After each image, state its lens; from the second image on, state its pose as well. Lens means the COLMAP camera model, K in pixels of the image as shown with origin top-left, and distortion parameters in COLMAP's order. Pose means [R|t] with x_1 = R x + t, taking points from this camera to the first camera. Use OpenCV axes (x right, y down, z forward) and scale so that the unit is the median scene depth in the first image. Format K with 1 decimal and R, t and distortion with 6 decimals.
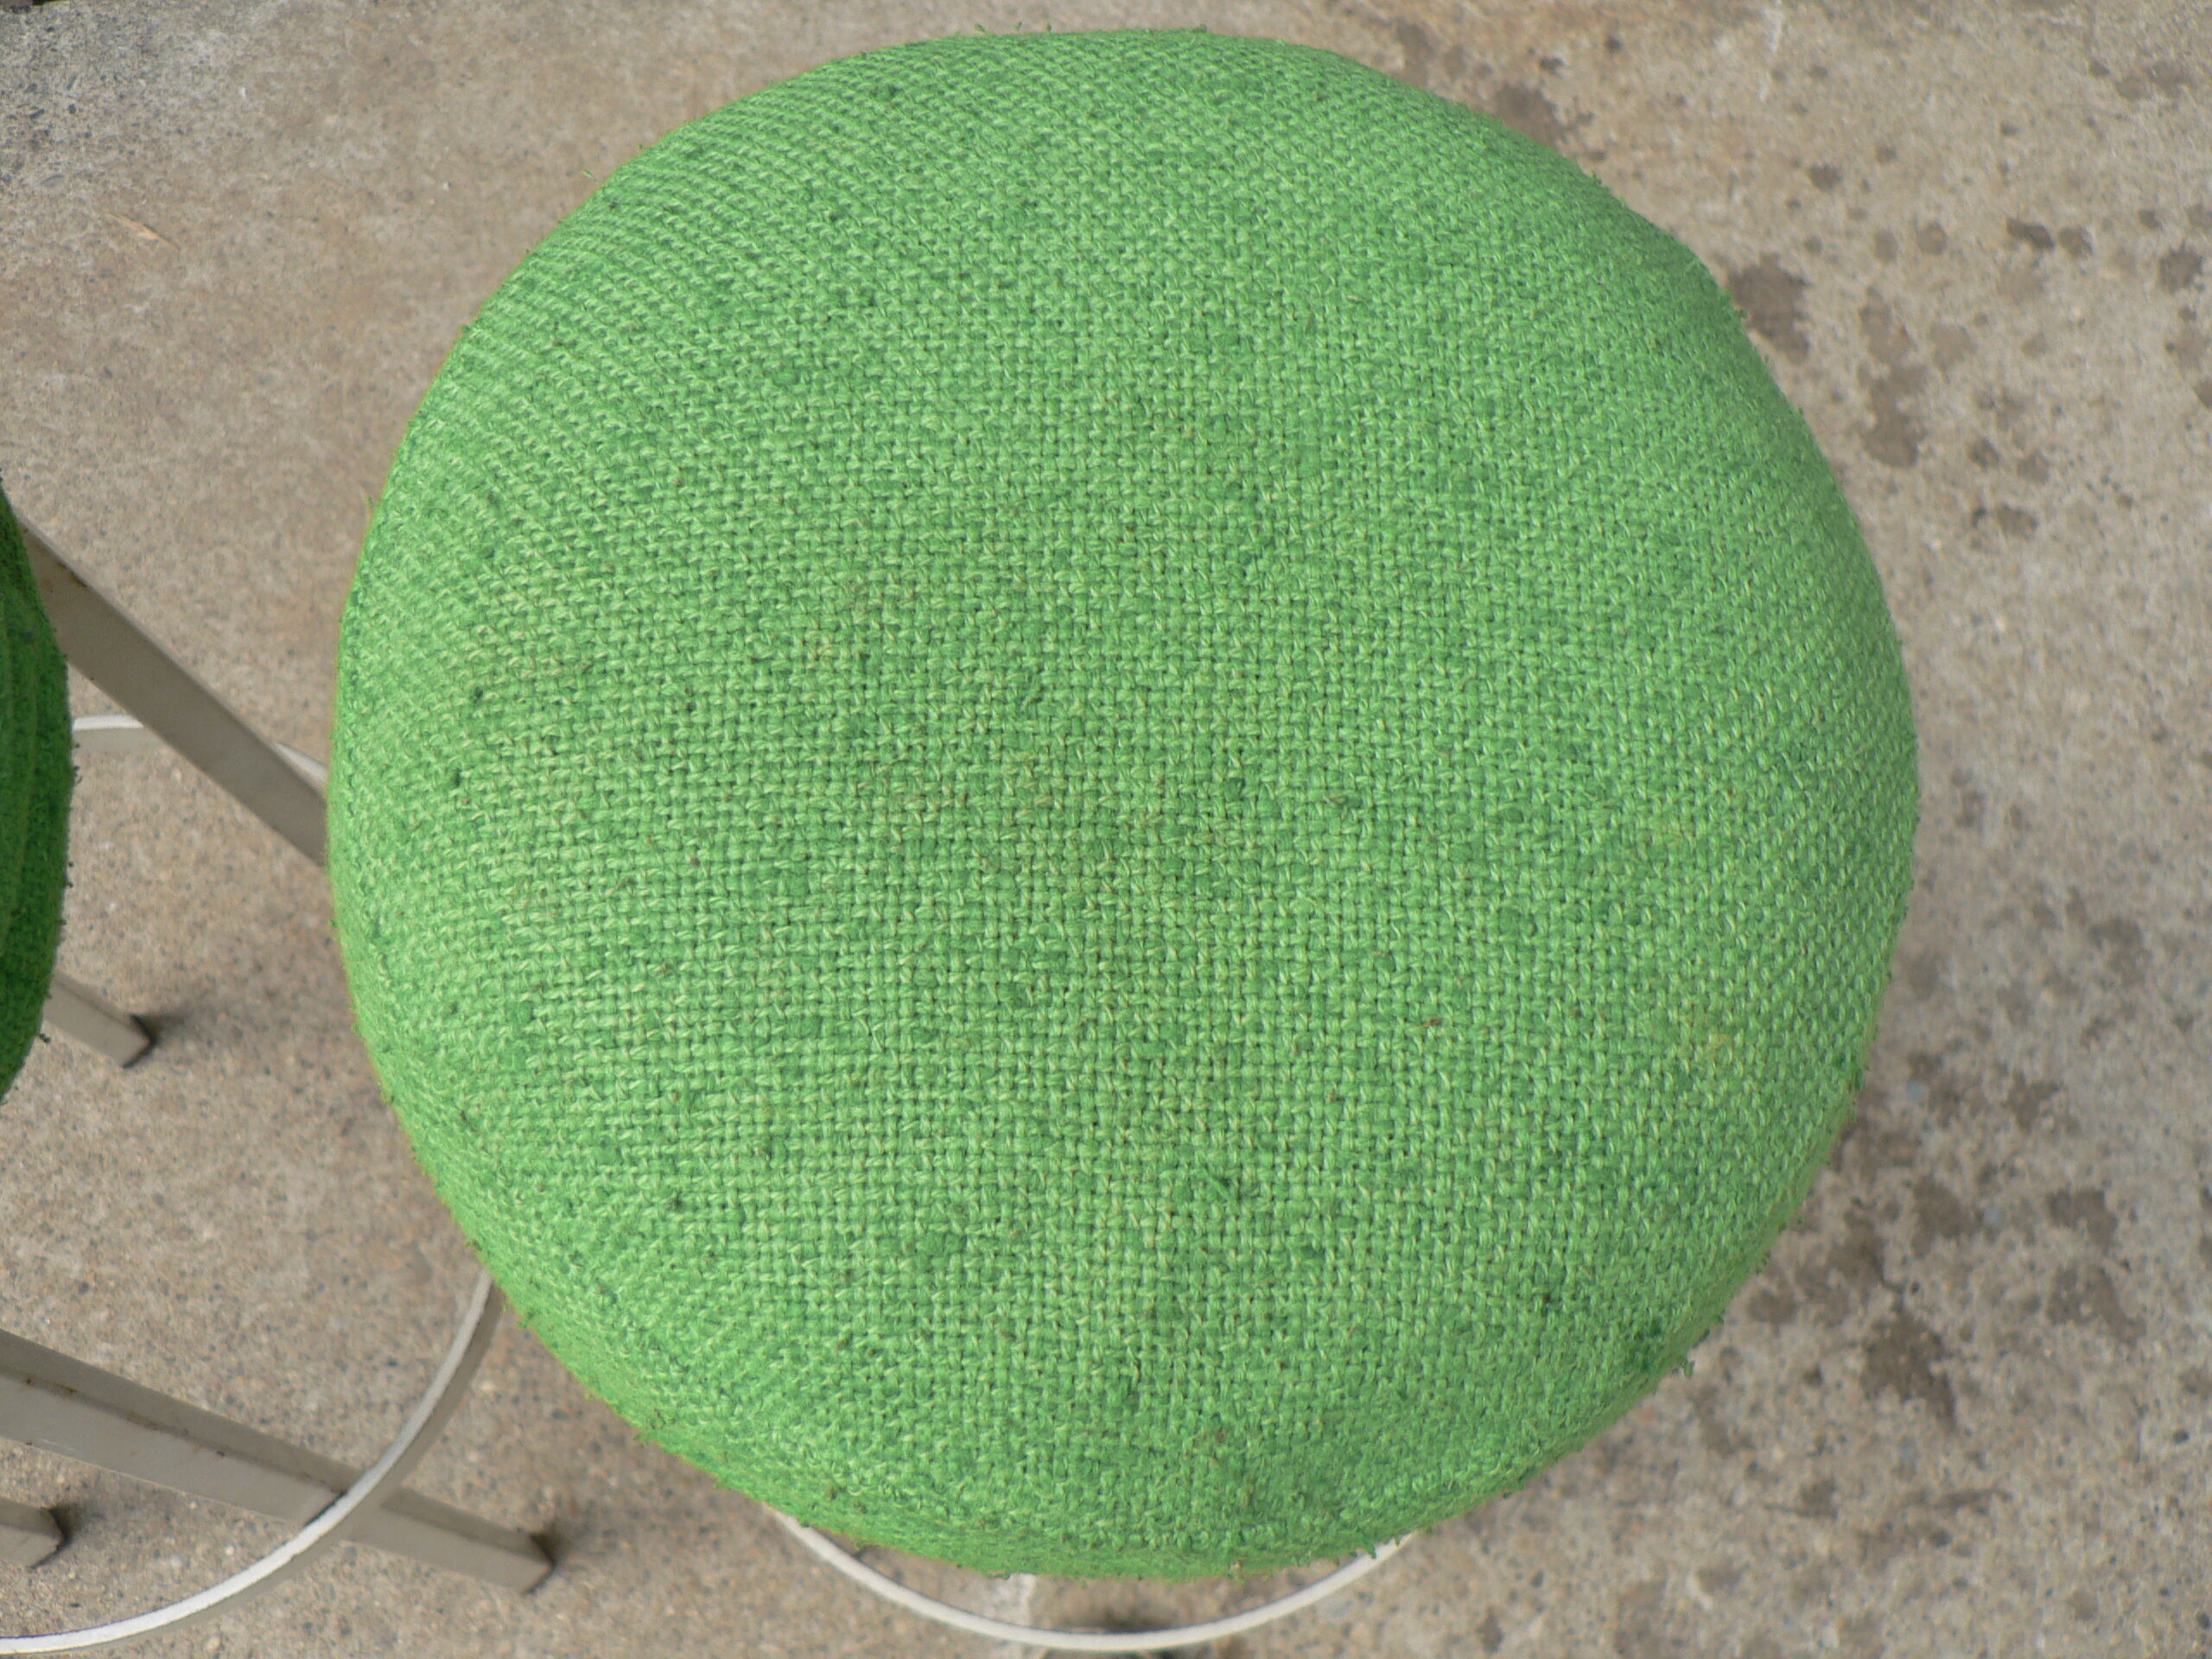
lens RADIAL K [[2426.5, 0, 1106.2], [0, 2426.5, 820.8], [0, 0, 1]] dist [-0.195836, 0.220705]
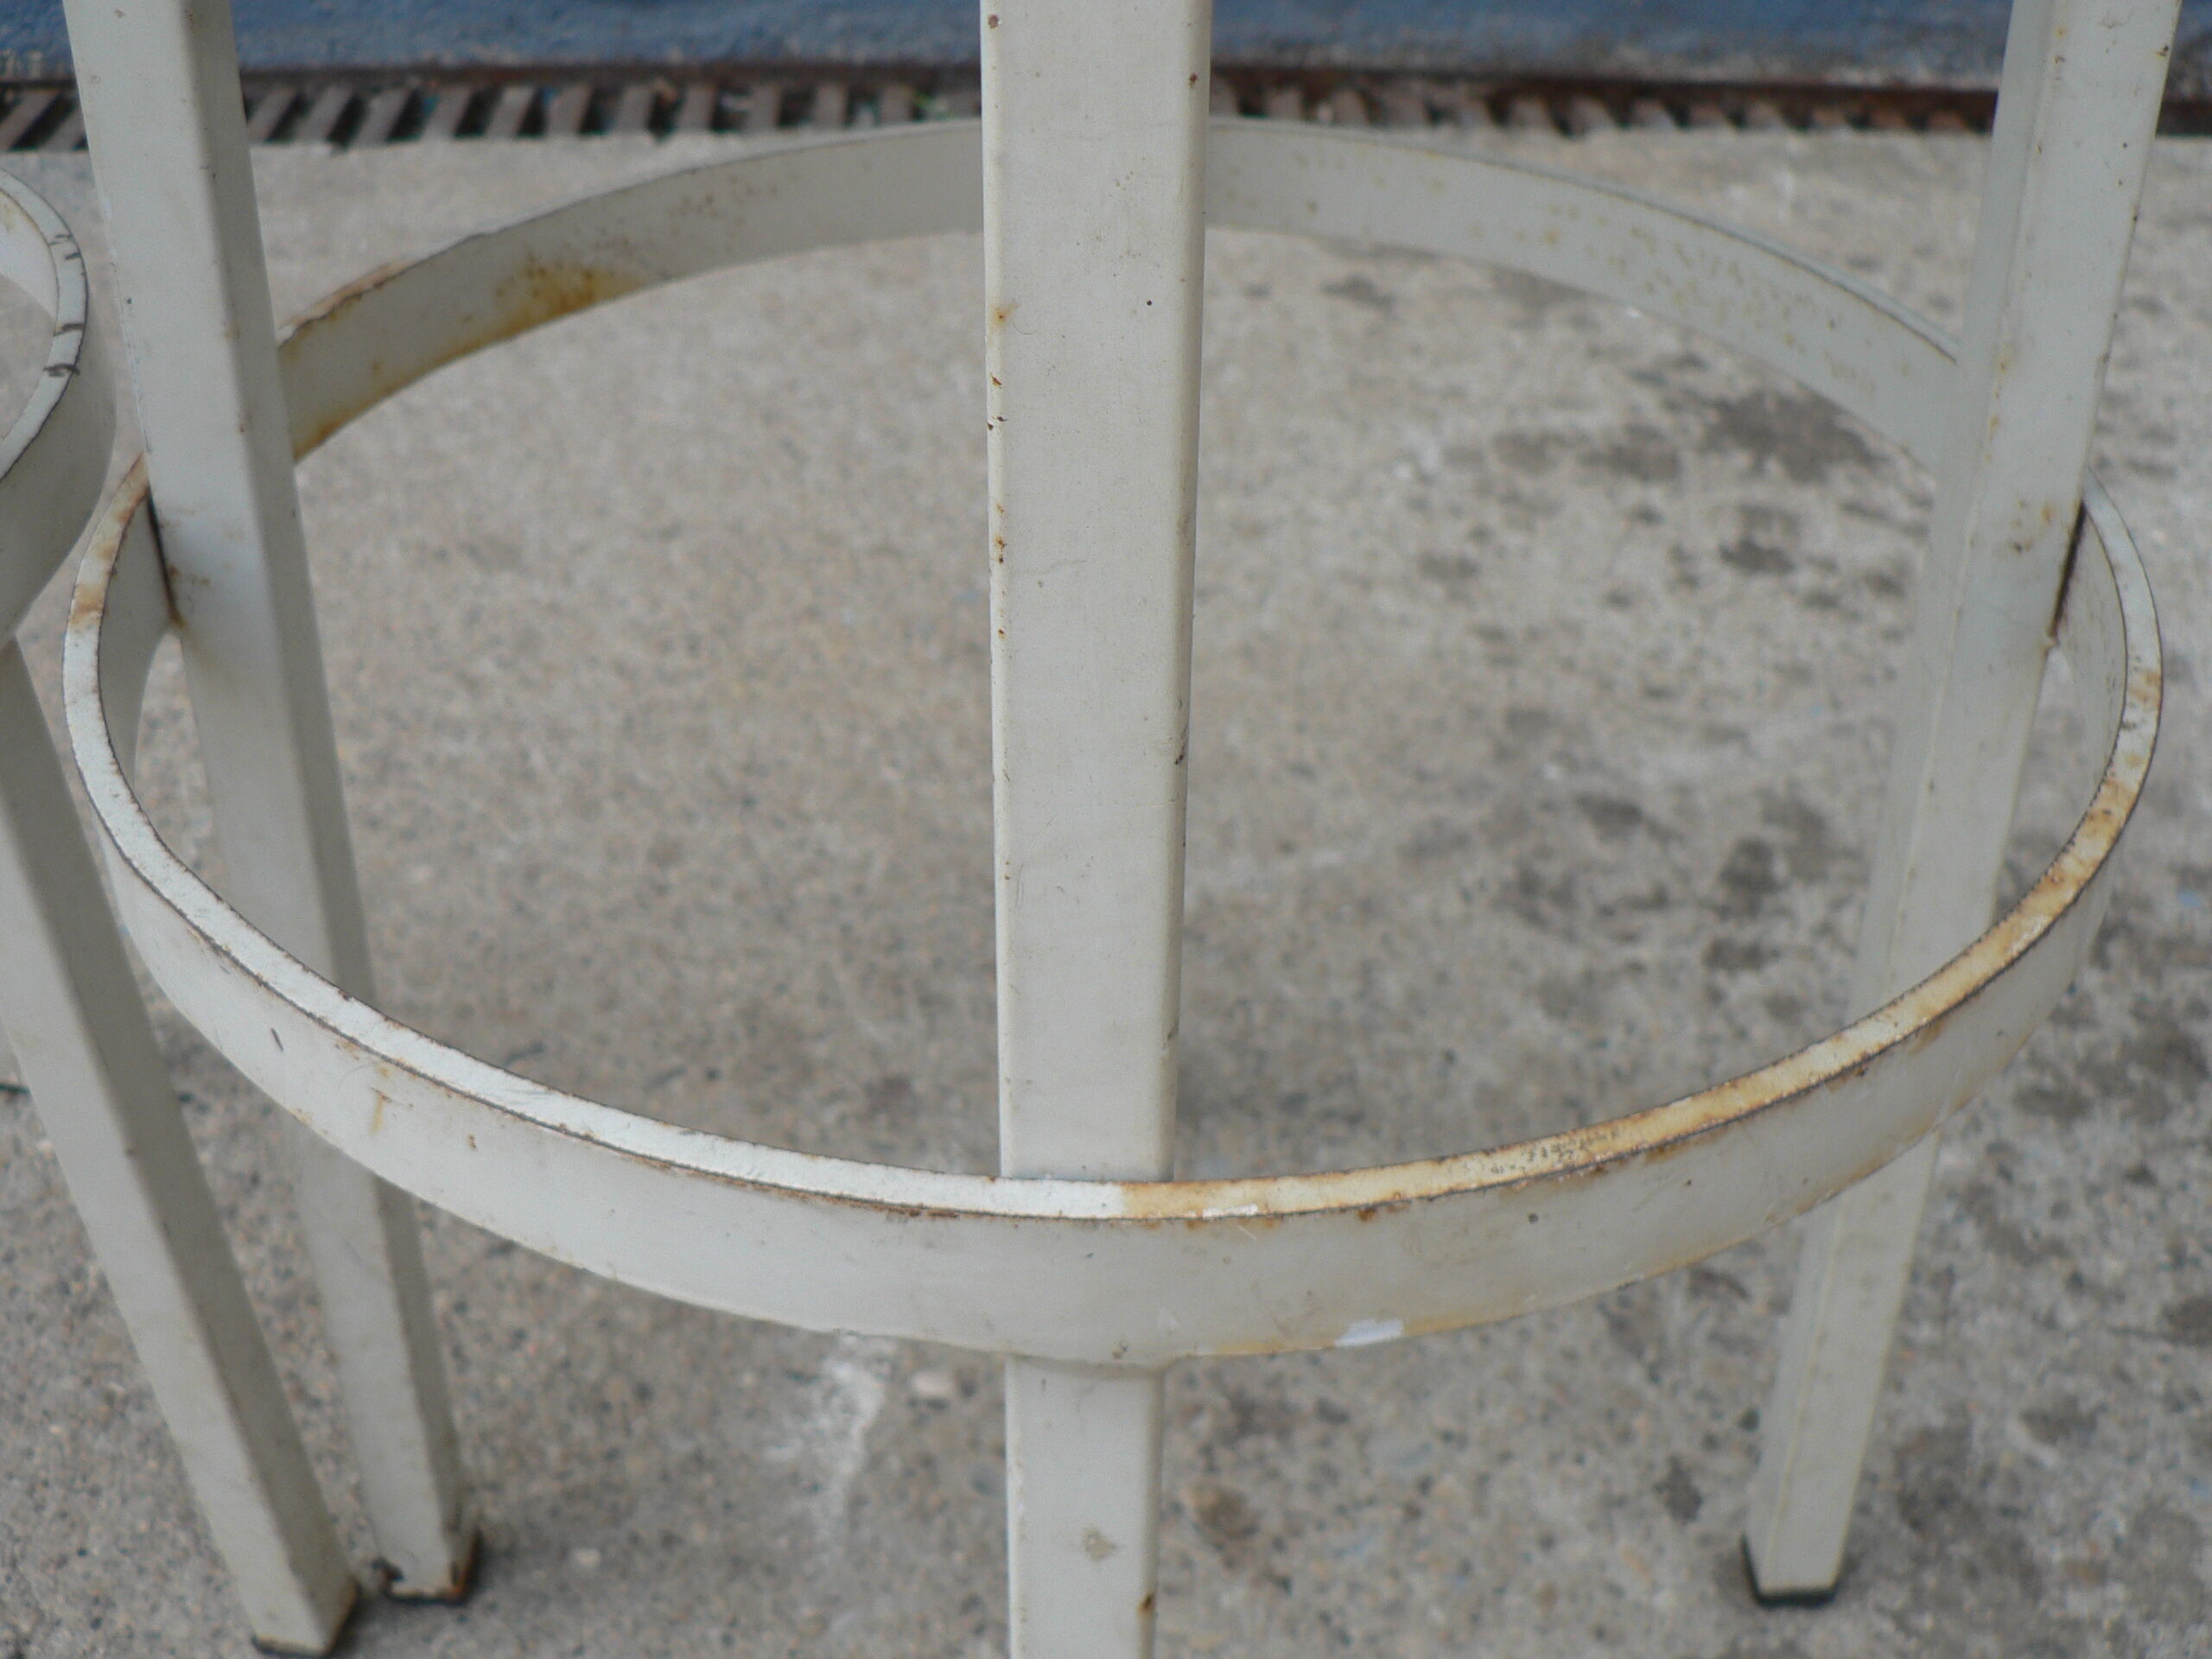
lens RADIAL K [[2426.5, 0, 1106.2], [0, 2426.5, 820.8], [0, 0, 1]] dist [-0.195836, 0.220705]
pose [[0.999804, 0.017293, -0.009630, 0.027327], [-0.019728, 0.831147, -0.555703, 0.503459], [-0.001606, 0.555784, 0.831325, 0.423420]]
